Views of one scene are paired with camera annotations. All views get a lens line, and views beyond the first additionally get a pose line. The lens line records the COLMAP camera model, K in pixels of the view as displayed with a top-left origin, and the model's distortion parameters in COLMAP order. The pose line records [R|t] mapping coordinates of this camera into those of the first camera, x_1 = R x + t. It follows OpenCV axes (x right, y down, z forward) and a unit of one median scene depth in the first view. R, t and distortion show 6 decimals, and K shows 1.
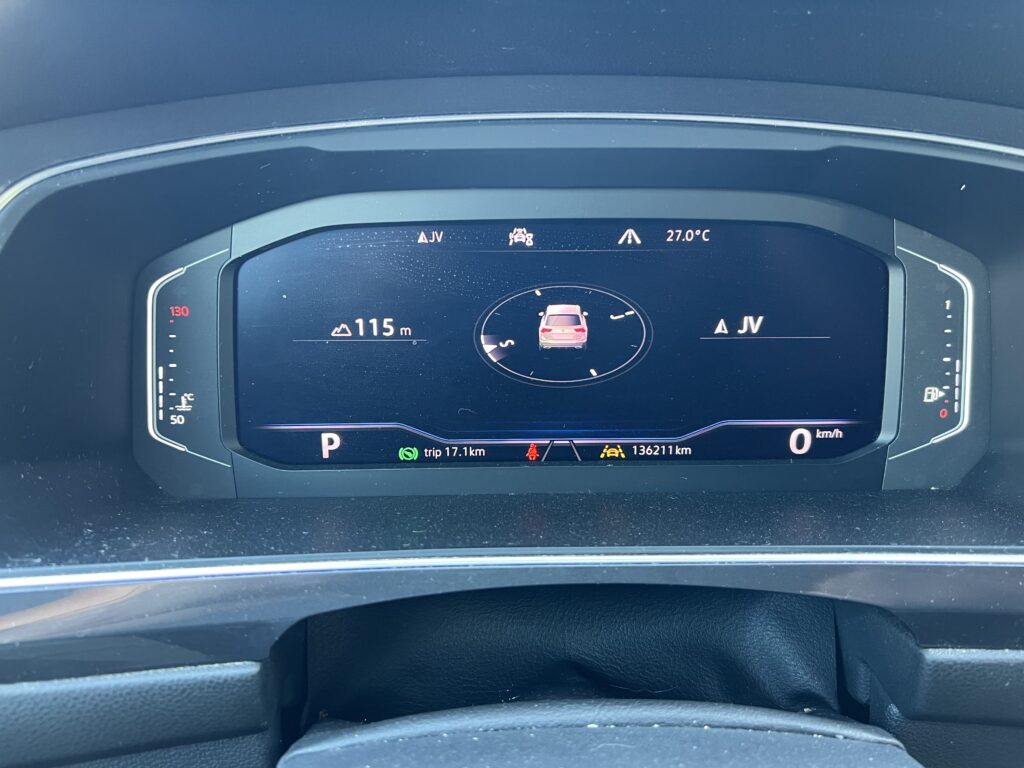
lens RADIAL K [[776.6, 0, 501.7], [0, 776.6, 378.0], [0, 0, 1]] dist [0.058362, -0.067006]
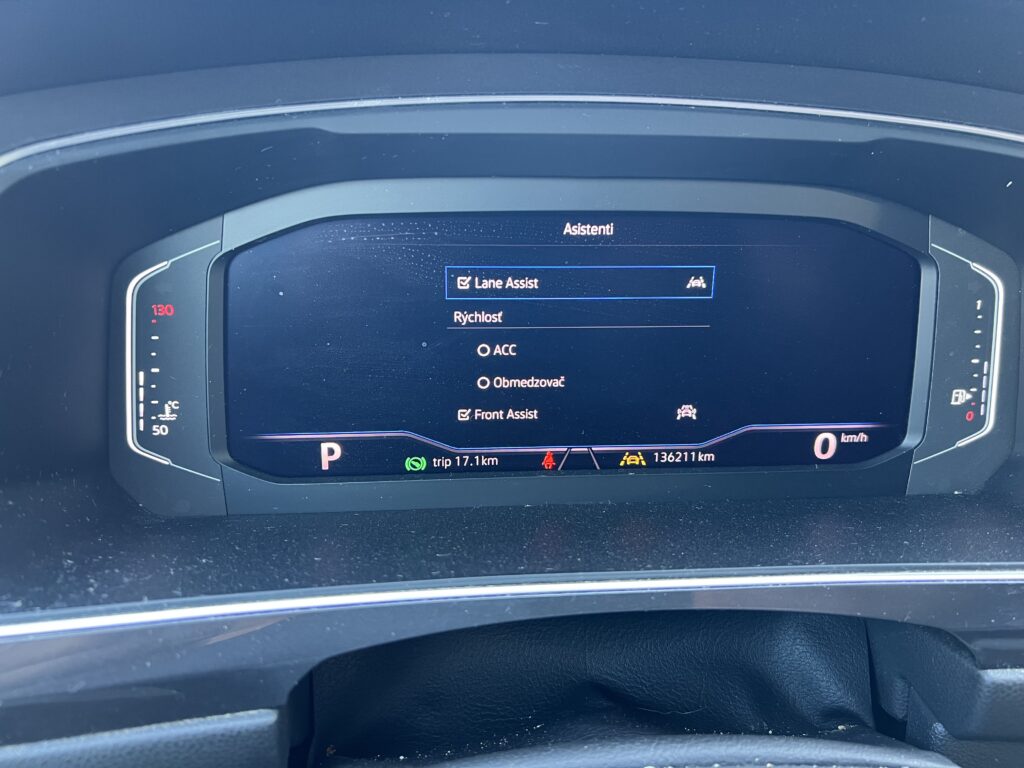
lens RADIAL K [[776.6, 0, 501.3], [0, 776.6, 378.8], [0, 0, 1]] dist [0.058362, -0.067006]
pose [[0.997268, -0.004190, 0.073744, -0.103934], [0.002516, 0.999738, 0.022768, -0.029383], [-0.073820, -0.022521, 0.997017, 0.087753]]
